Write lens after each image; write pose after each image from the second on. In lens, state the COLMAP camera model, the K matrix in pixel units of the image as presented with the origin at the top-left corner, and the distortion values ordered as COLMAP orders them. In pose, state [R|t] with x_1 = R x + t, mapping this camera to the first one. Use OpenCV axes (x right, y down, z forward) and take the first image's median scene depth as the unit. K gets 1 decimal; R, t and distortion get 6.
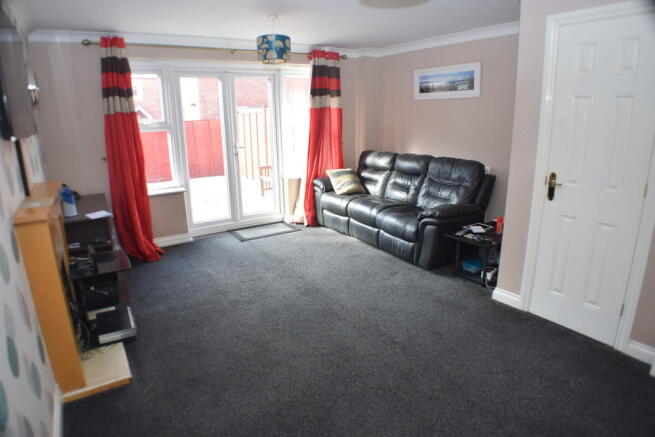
lens RADIAL K [[394.6, 0, 321.8], [0, 394.6, 218.6], [0, 0, 1]] dist [-0.114749, 0.028641]
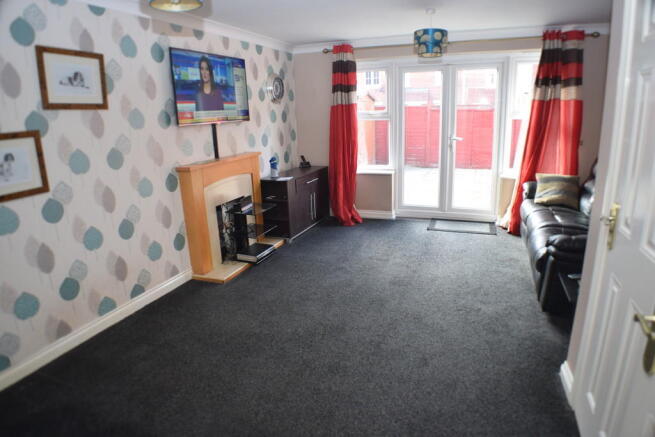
lens RADIAL K [[394.6, 0, 321.8], [0, 394.6, 218.6], [0, 0, 1]] dist [-0.114749, 0.028641]
pose [[0.588034, 0.209166, -0.781323, 0.454813], [-0.183892, 0.975260, 0.122685, -0.048578], [0.787655, 0.071536, 0.611950, 0.155242]]
